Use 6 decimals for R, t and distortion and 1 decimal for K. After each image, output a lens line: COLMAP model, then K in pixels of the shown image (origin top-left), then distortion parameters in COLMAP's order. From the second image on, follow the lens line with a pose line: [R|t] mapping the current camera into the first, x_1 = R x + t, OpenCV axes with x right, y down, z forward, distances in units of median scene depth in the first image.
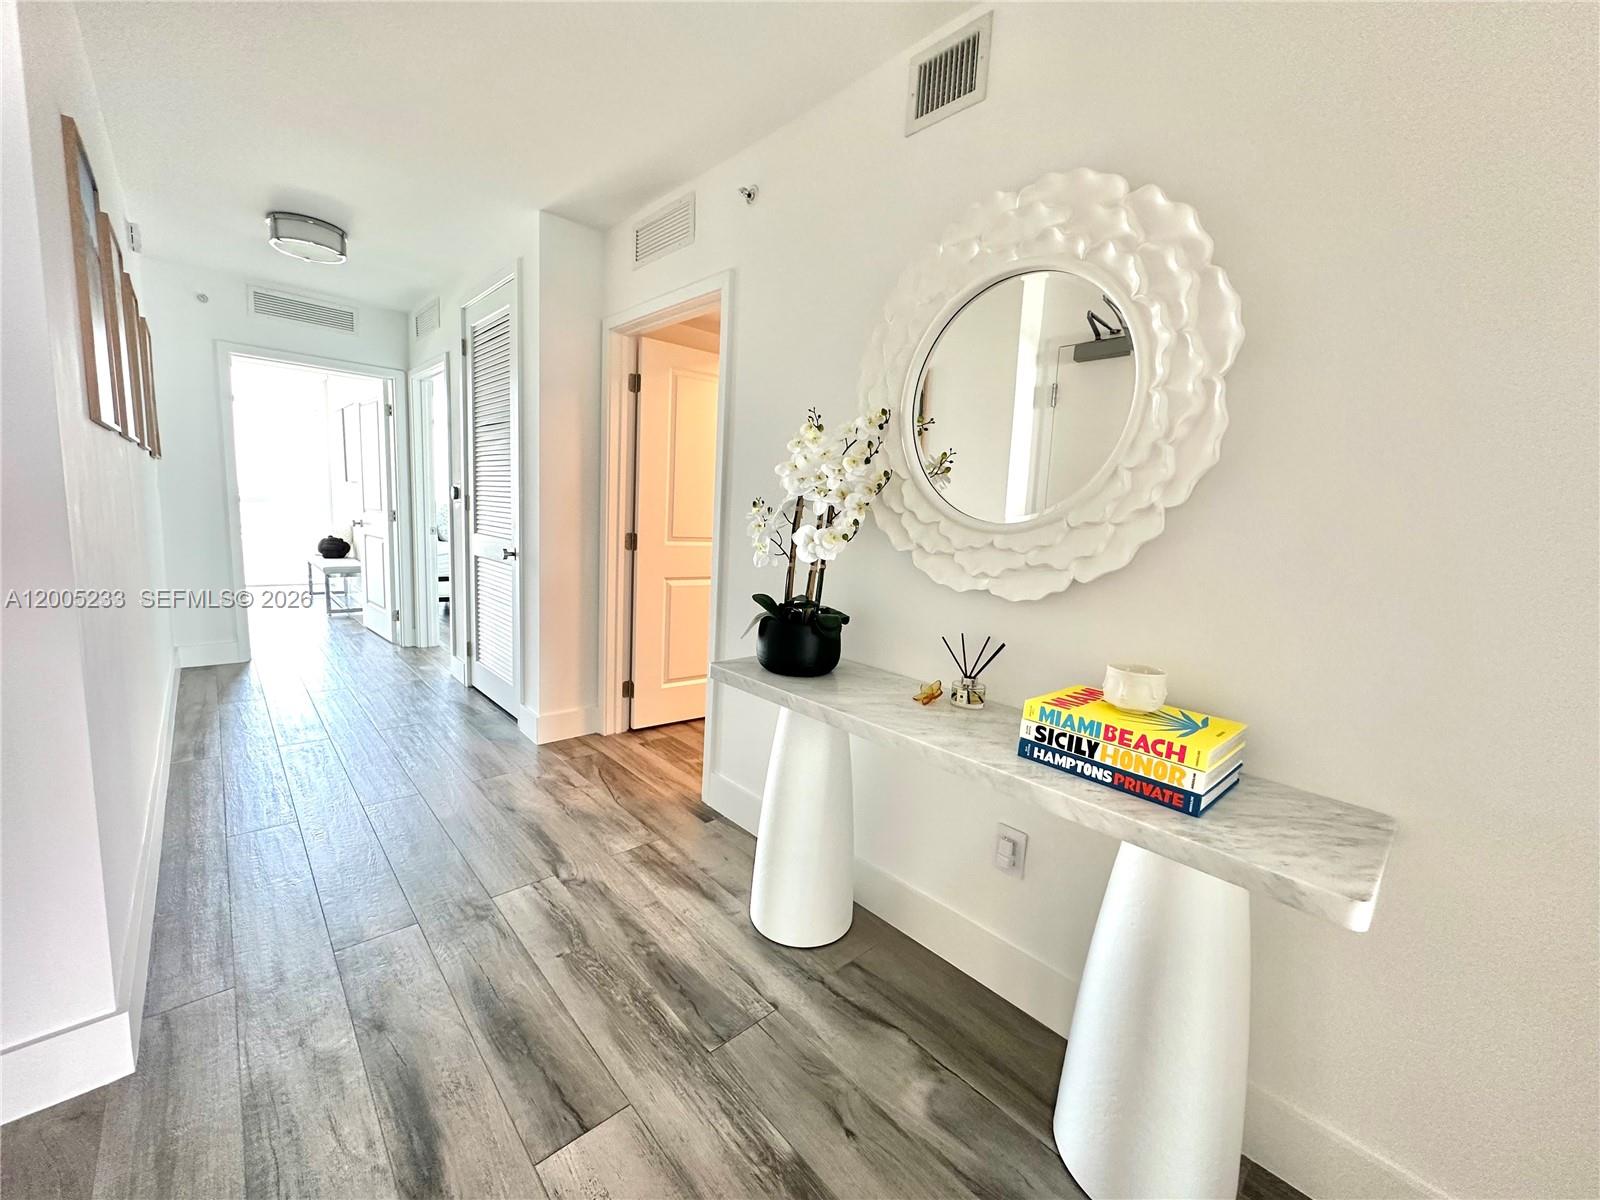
lens RADIAL K [[637.7, 0, 804.7], [0, 637.7, 606.0], [0, 0, 1]] dist [-0.001387, 0.000513]
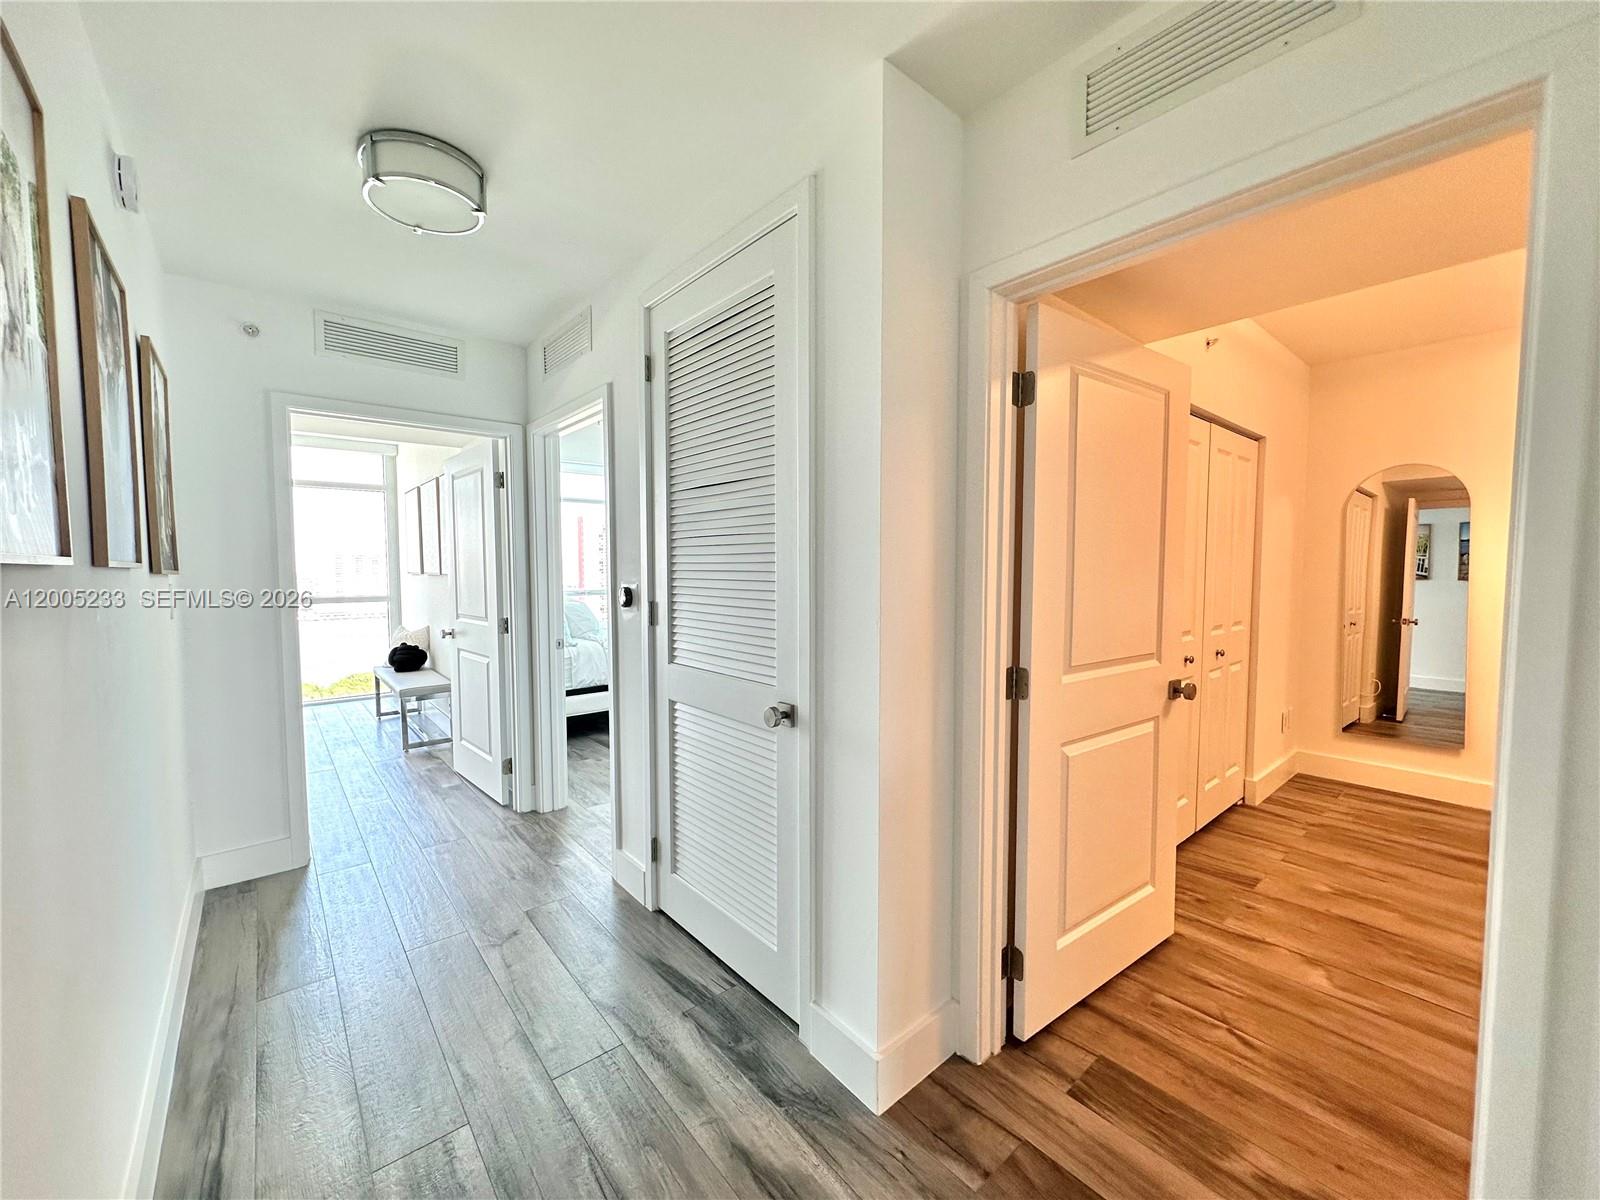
lens RADIAL K [[637.7, 0, 804.2], [0, 637.7, 607.0], [0, 0, 1]] dist [-0.001387, 0.000513]
pose [[0.997593, -0.052859, -0.044875, -0.342584], [0.048908, 0.995181, -0.084986, -0.104645], [0.049151, 0.082586, 0.995371, 0.377418]]
